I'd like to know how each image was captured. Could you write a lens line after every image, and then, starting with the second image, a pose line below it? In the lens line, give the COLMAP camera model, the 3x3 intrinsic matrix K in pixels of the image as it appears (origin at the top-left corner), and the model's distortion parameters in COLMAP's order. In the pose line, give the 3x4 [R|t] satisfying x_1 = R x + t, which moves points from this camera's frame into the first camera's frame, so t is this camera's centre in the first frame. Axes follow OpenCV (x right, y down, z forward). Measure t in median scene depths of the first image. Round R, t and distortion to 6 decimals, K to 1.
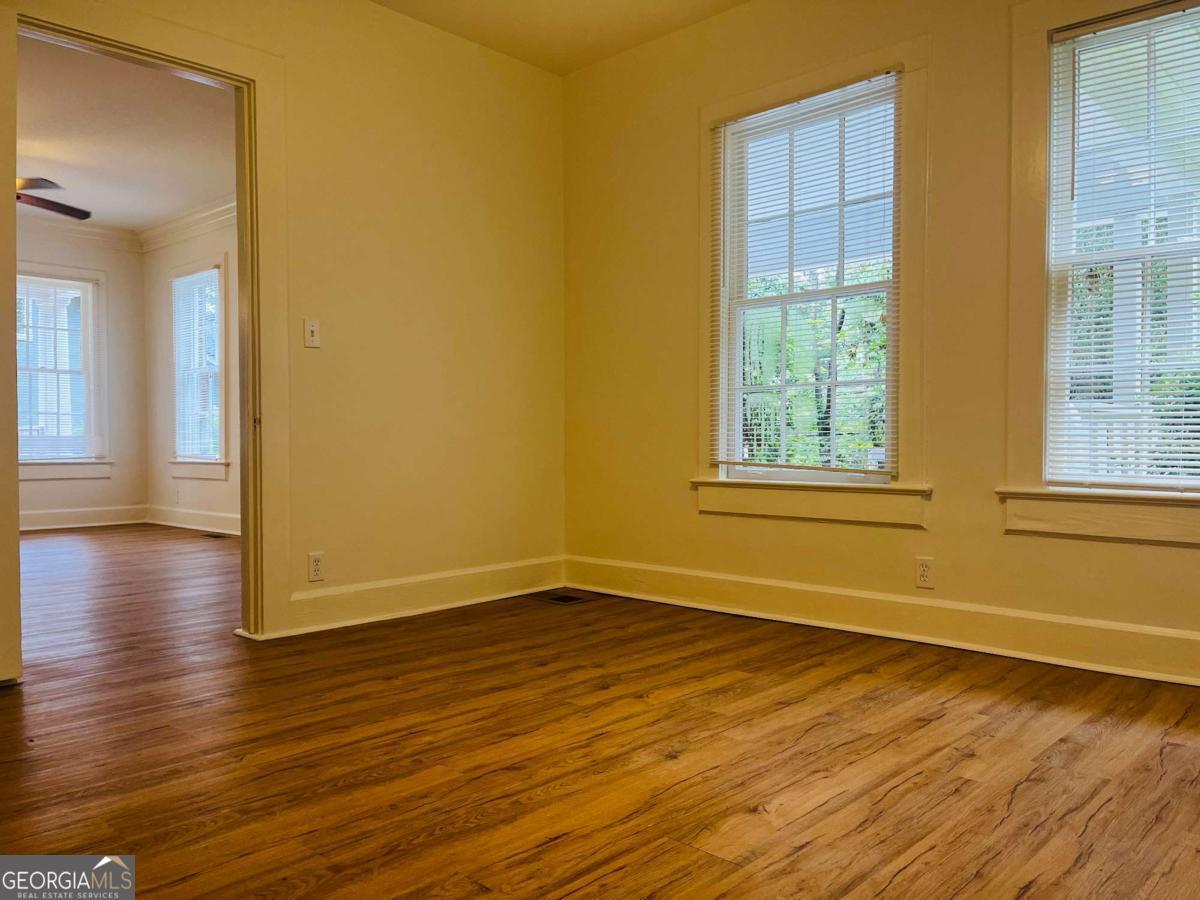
lens RADIAL K [[910.9, 0, 603.8], [0, 910.9, 448.6], [0, 0, 1]] dist [0.074550, -0.087720]
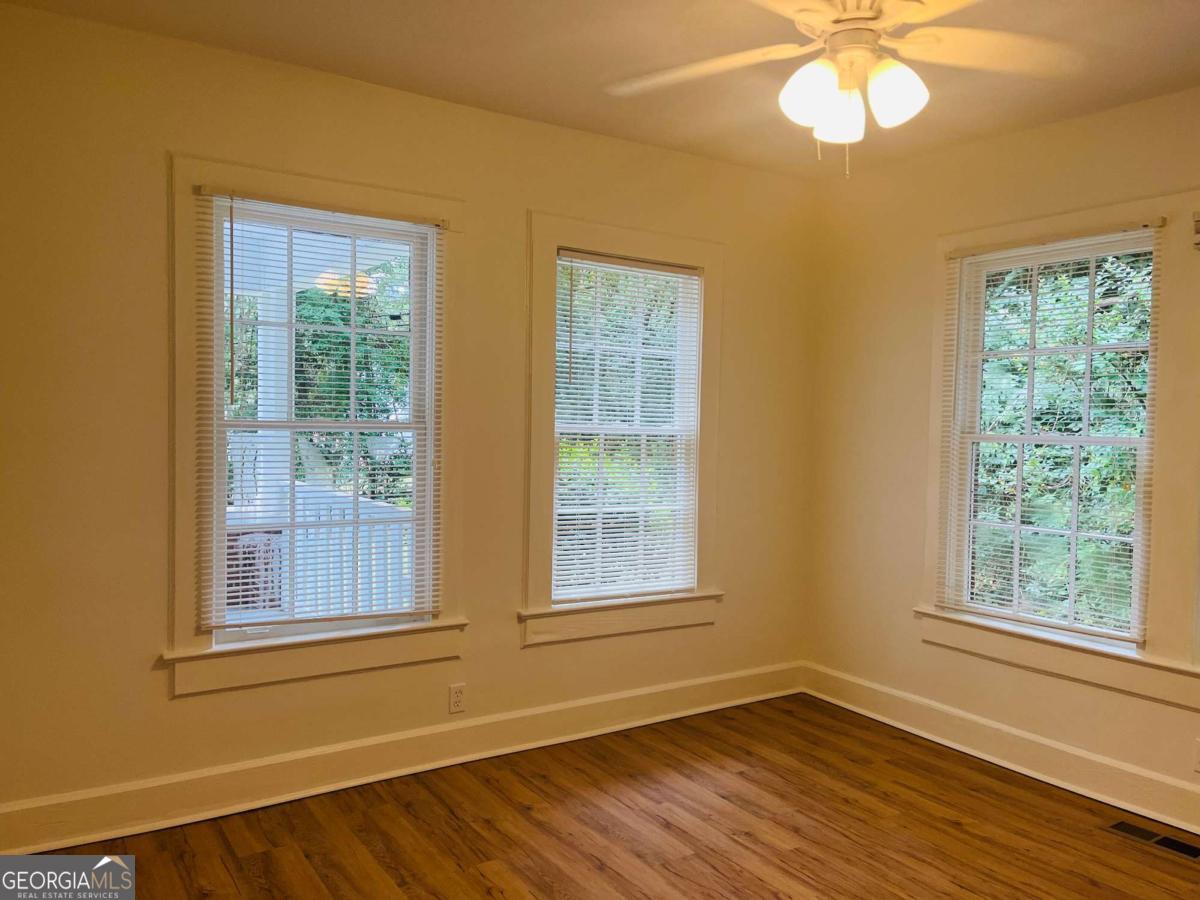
lens RADIAL K [[910.9, 0, 605.4], [0, 910.9, 451.9], [0, 0, 1]] dist [0.074550, -0.087720]
pose [[0.238752, -0.028308, 0.970668, -1.026935], [-0.008445, 0.999477, 0.031225, -0.301369], [-0.971044, -0.015652, 0.238388, 0.899042]]
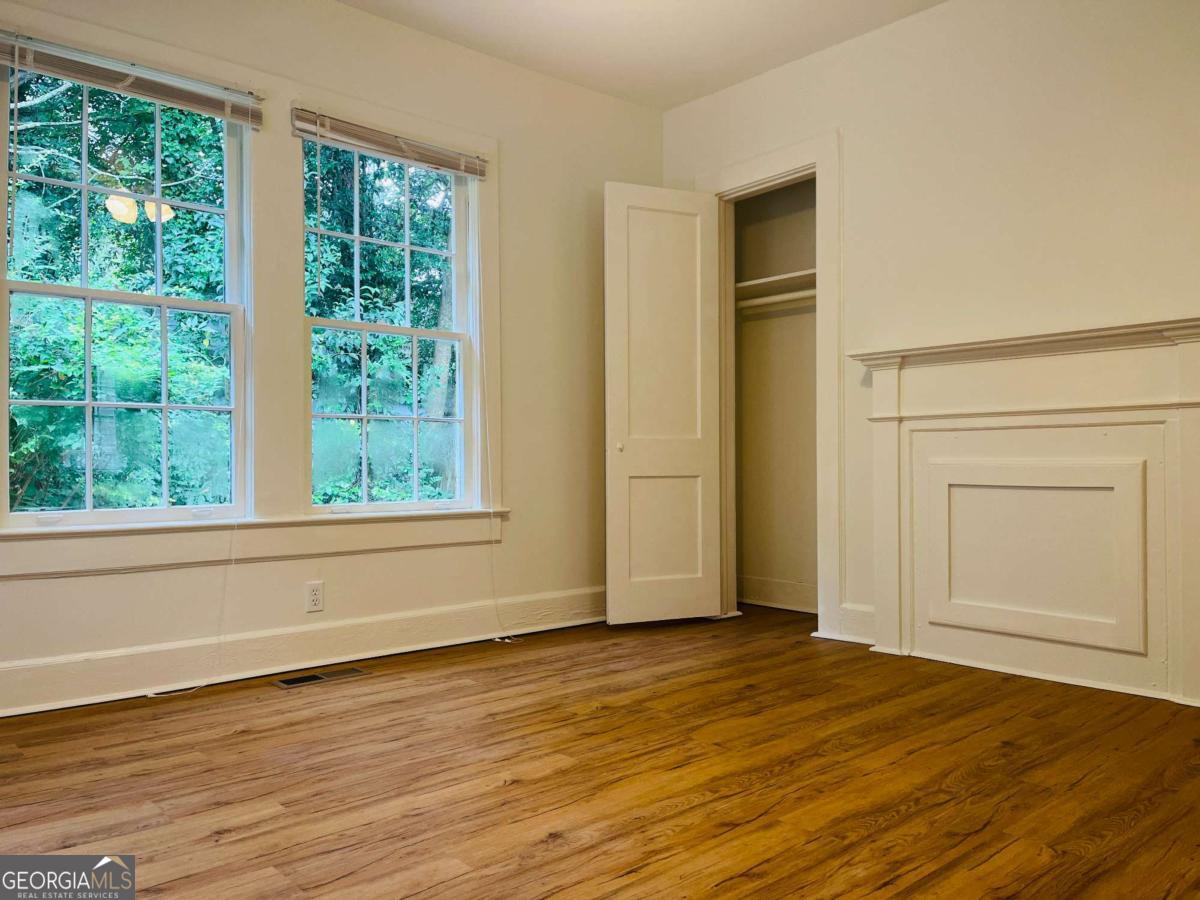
lens RADIAL K [[910.9, 0, 602.1], [0, 910.9, 453.6], [0, 0, 1]] dist [0.074550, -0.087720]
pose [[-0.995694, 0.002997, 0.092650, -0.055241], [0.003188, 0.999993, 0.001910, -0.034842], [-0.092643, 0.002197, -0.995697, 1.883576]]
